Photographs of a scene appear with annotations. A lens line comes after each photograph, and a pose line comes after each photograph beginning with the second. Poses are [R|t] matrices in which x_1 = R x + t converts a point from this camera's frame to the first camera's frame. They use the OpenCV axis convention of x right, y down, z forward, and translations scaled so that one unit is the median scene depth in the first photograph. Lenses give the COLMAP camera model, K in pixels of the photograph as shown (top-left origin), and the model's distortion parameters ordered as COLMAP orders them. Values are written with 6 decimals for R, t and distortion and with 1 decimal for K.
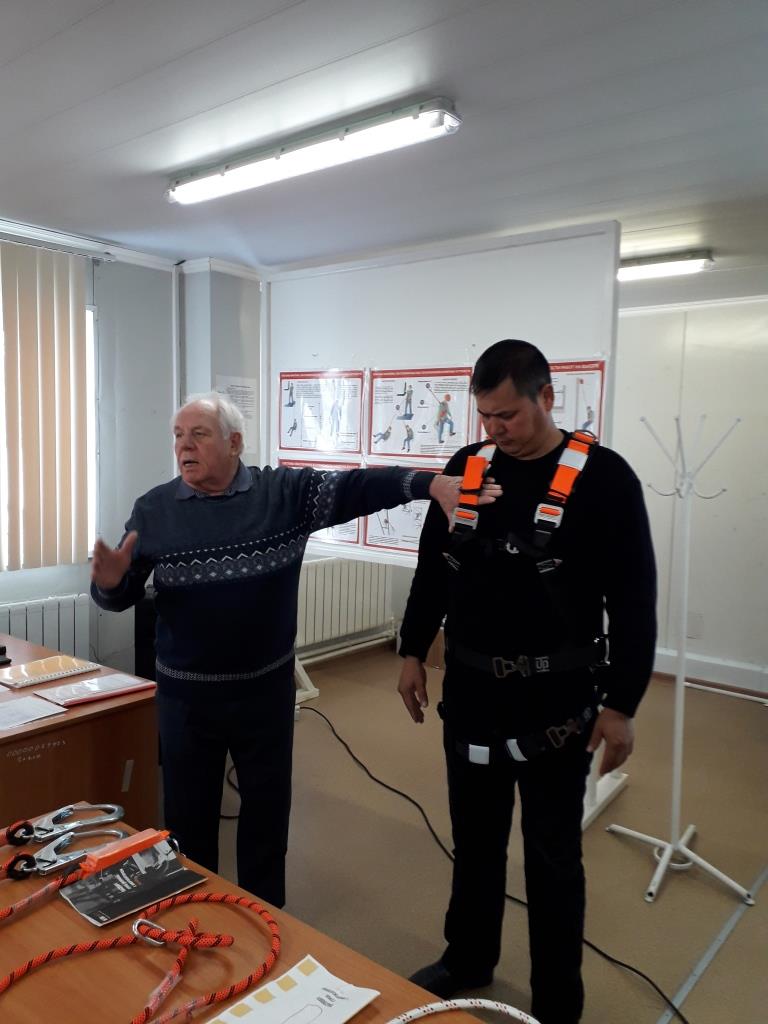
lens RADIAL K [[797.3, 0, 369.3], [0, 797.3, 511.5], [0, 0, 1]] dist [0.084697, -0.207494]
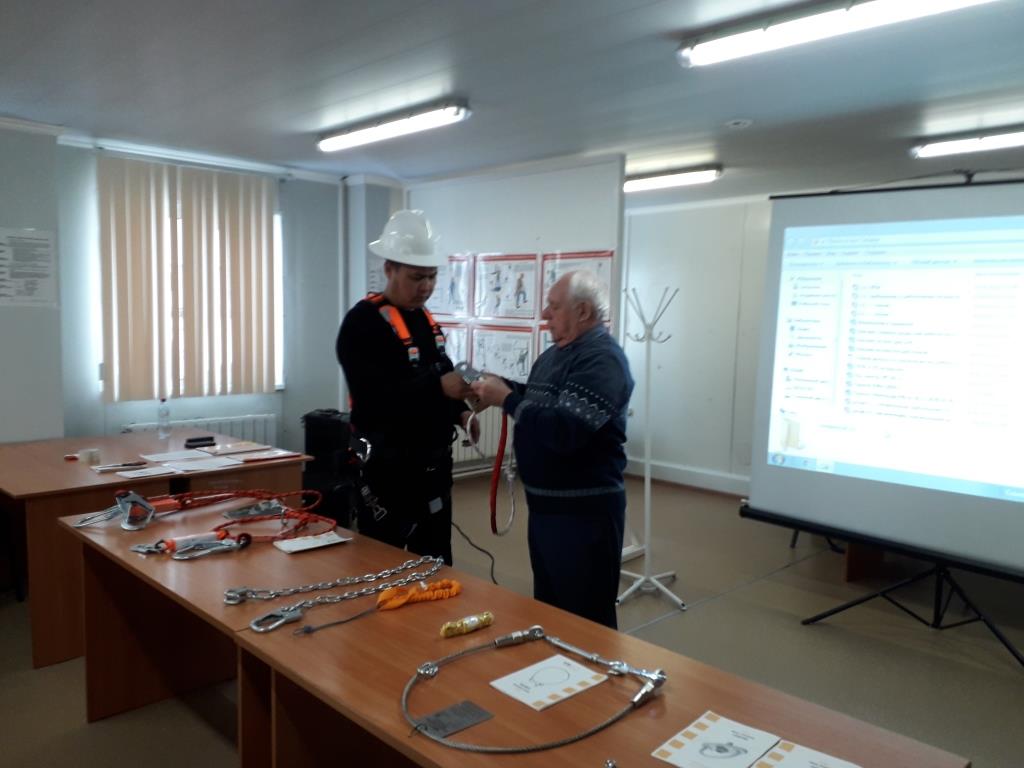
lens RADIAL K [[809.3, 0, 512.0], [0, 809.3, 384.0], [0, 0, 1]] dist [0.133551, -0.268154]
pose [[0.994932, 0.007265, -0.100287, 0.229881], [-0.008256, 0.999921, -0.009474, 0.063614], [0.100210, 0.010254, 0.994913, -0.430036]]
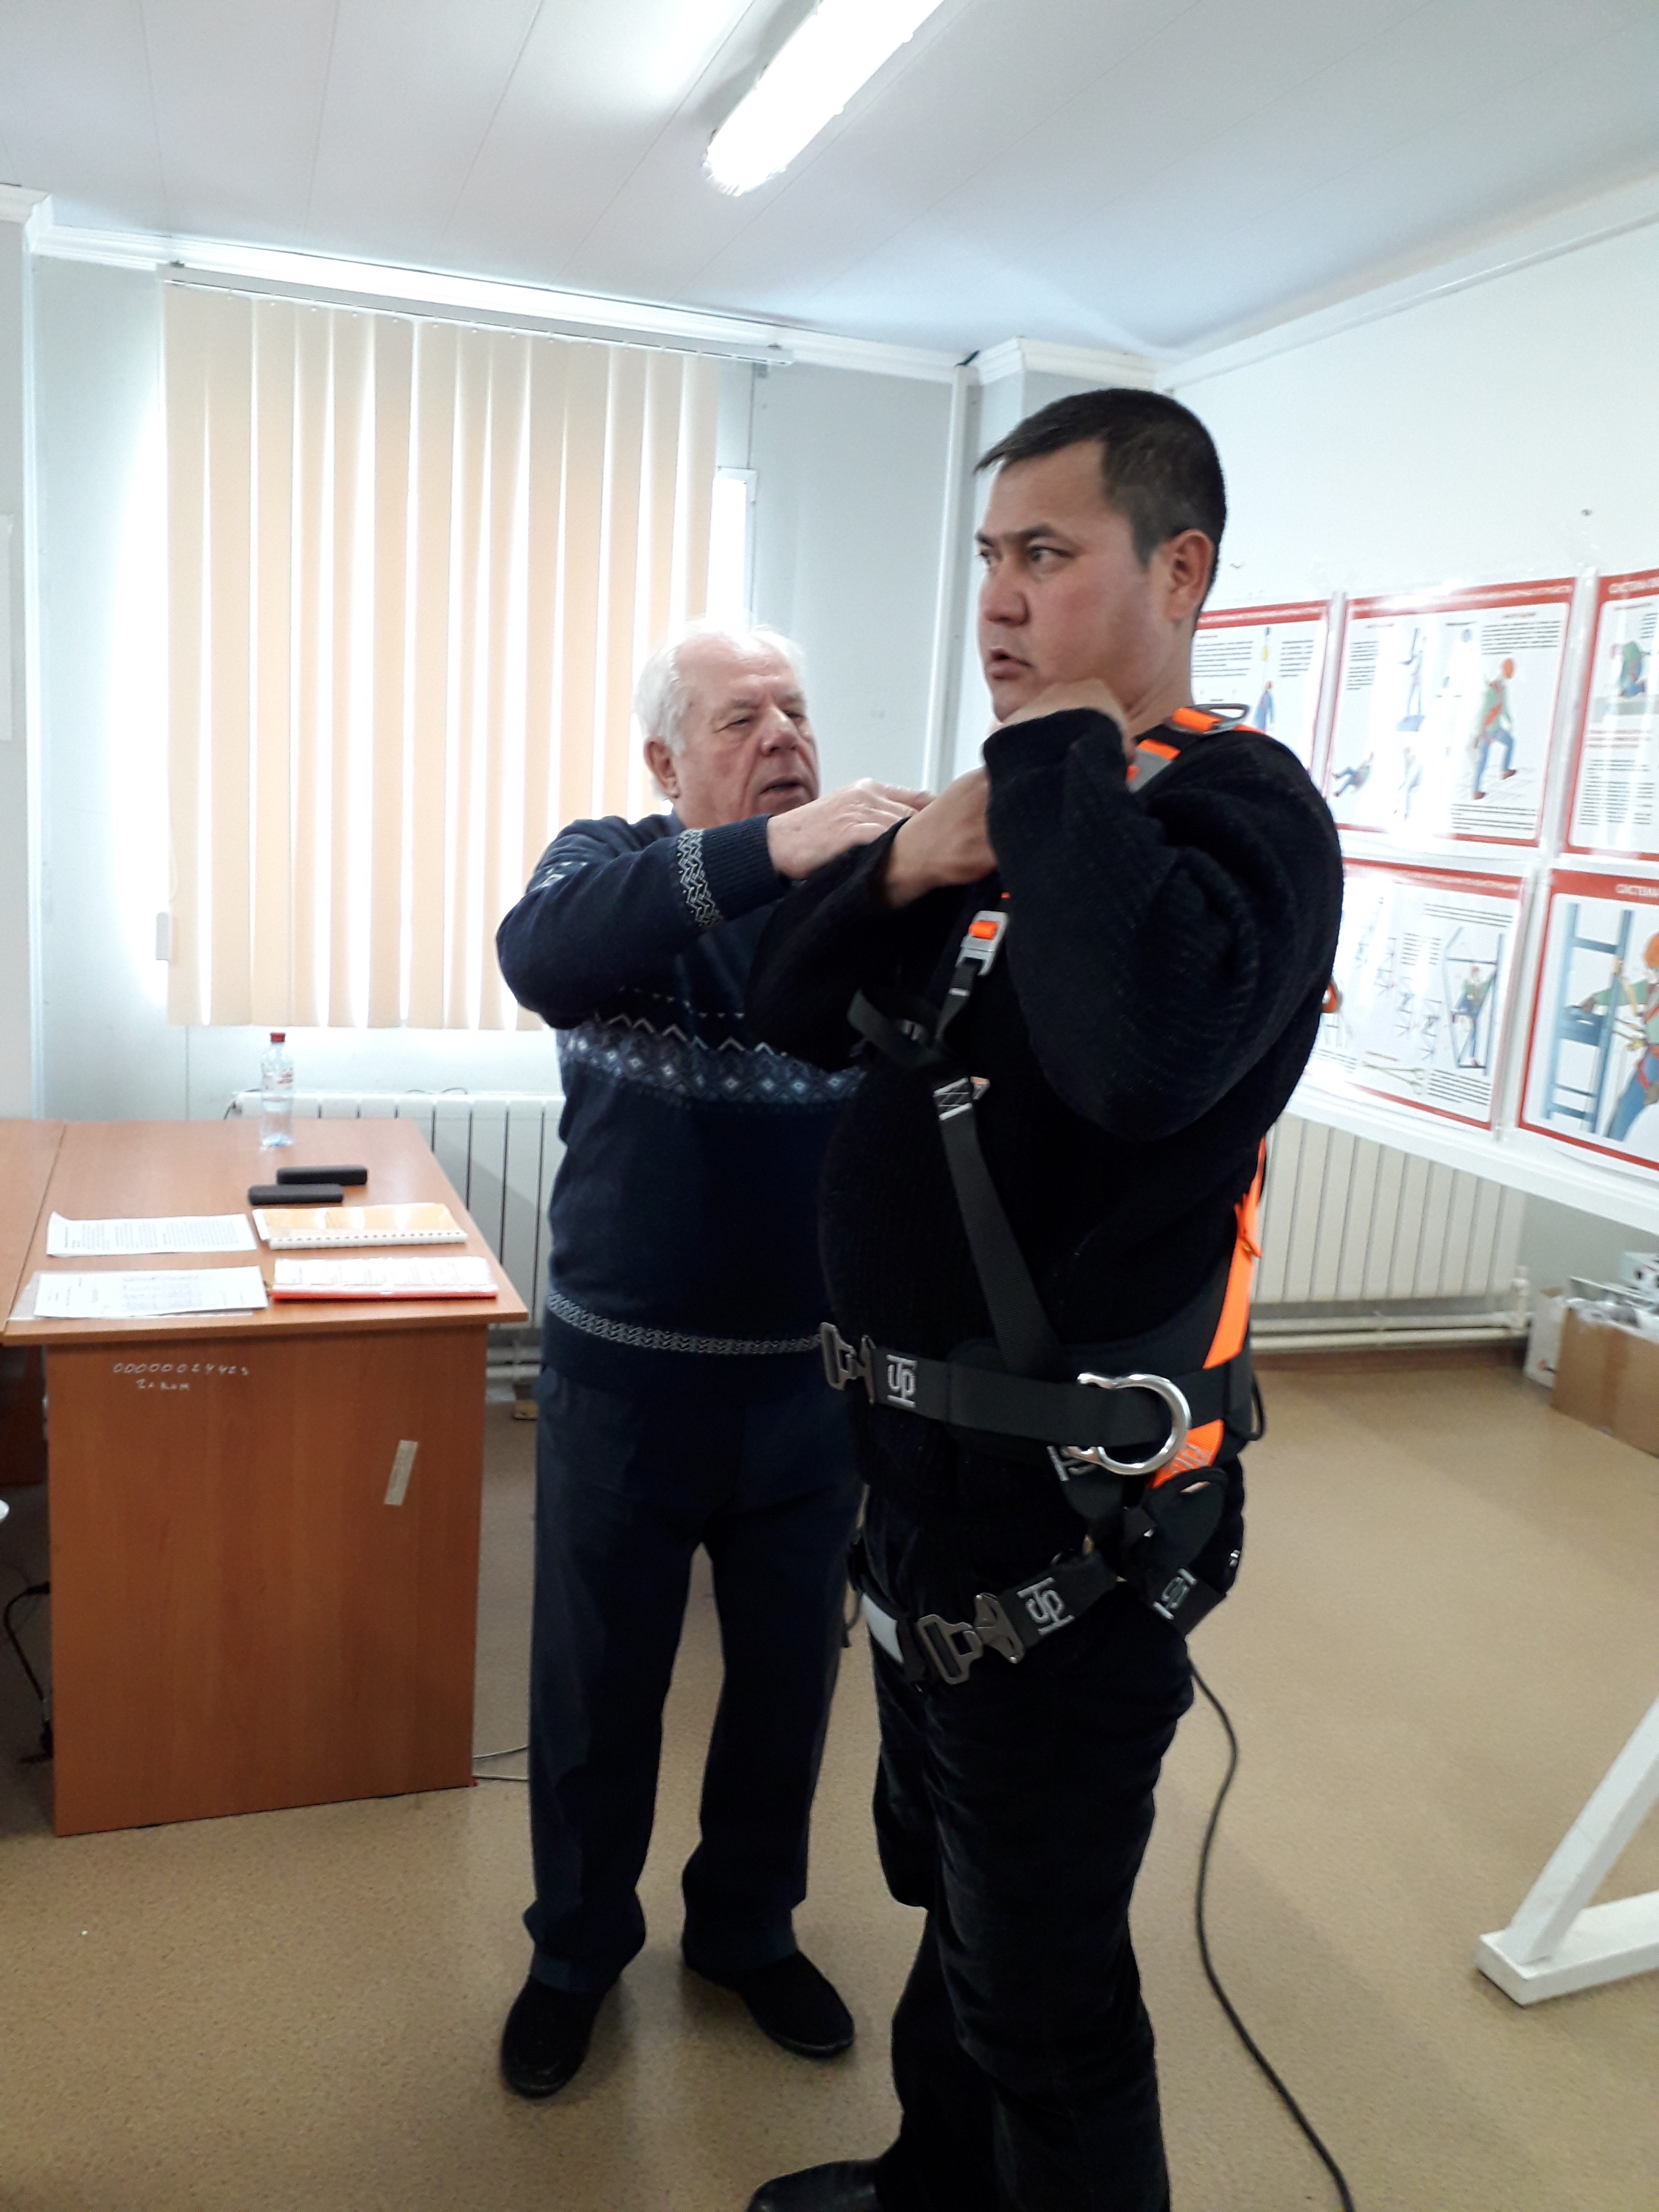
lens RADIAL K [[1749.2, 0, 831.6], [0, 1749.2, 1094.8], [0, 0, 1]] dist [-0.008536, -0.004901]
pose [[0.853761, 0.122038, -0.506160, 0.260910], [-0.090363, 0.992120, 0.086787, 0.003818], [0.512763, -0.028358, 0.858062, 0.189193]]
